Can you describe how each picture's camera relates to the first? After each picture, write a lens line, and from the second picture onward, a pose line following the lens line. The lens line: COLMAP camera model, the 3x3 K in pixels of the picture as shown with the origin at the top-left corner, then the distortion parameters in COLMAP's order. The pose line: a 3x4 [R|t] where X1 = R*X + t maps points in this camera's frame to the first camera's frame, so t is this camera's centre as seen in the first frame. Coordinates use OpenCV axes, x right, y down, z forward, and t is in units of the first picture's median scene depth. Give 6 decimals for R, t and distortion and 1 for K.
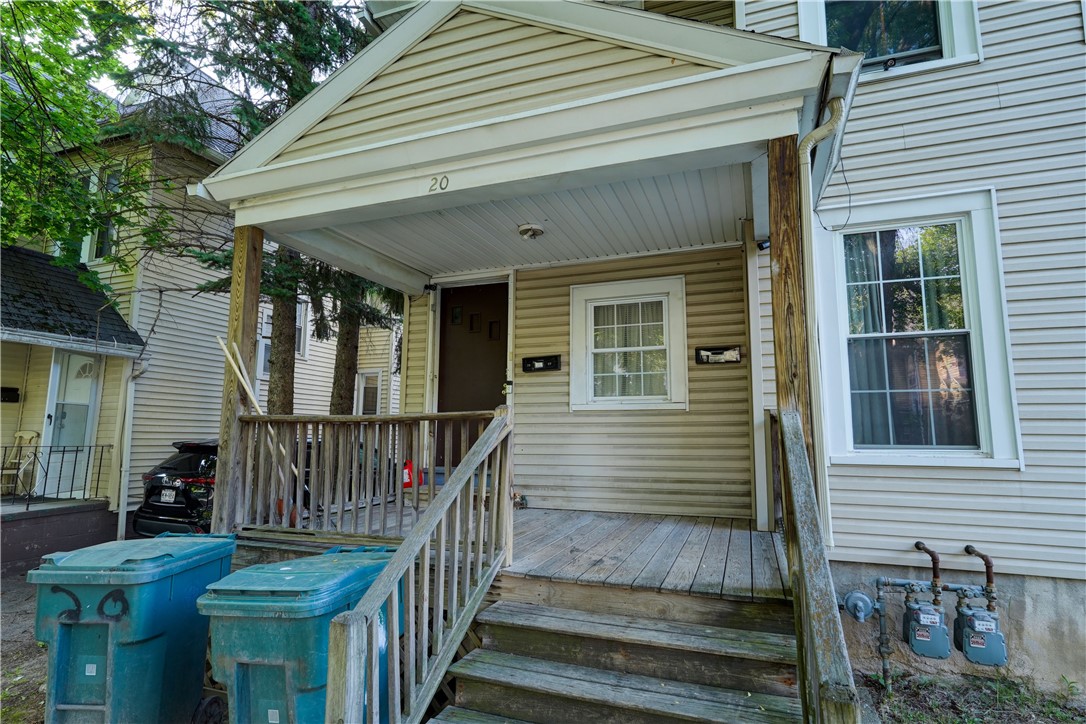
lens RADIAL K [[686.4, 0, 540.2], [0, 686.4, 388.6], [0, 0, 1]] dist [-0.005452, -0.000204]
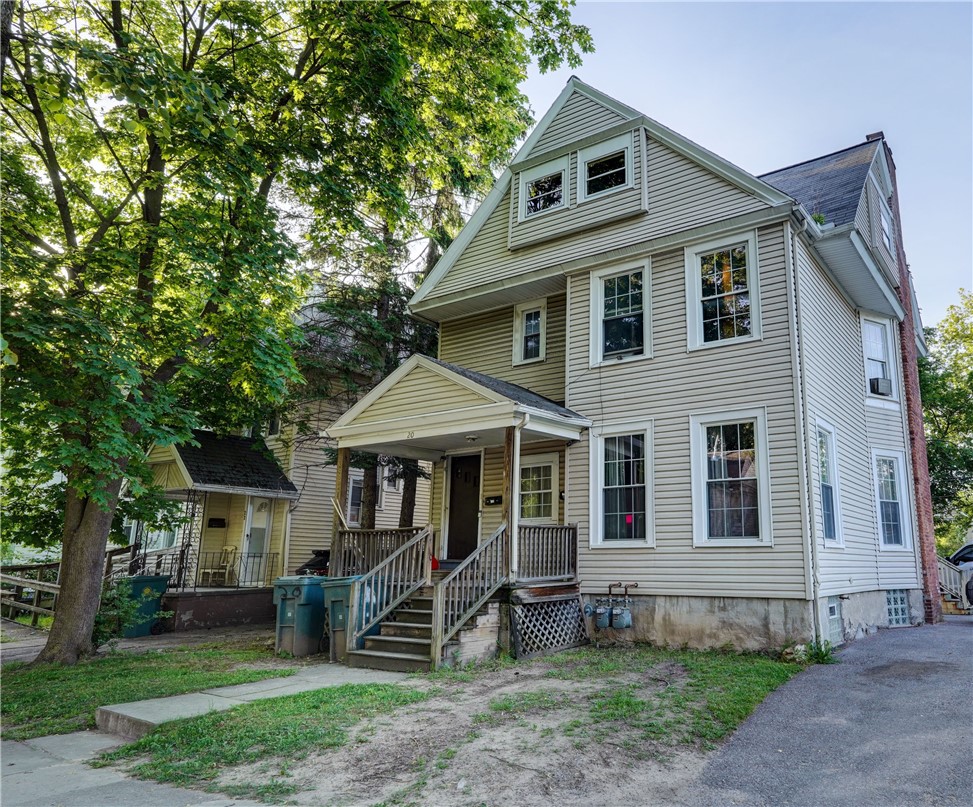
lens RADIAL K [[745.9, 0, 486.5], [0, 745.9, 403.5], [0, 0, 1]] dist [-0.007784, -0.001198]
pose [[0.965637, -0.061847, -0.252428, 0.489735], [0.027158, 0.989967, -0.138662, -0.016543], [0.258472, 0.127042, 0.957629, -0.933125]]
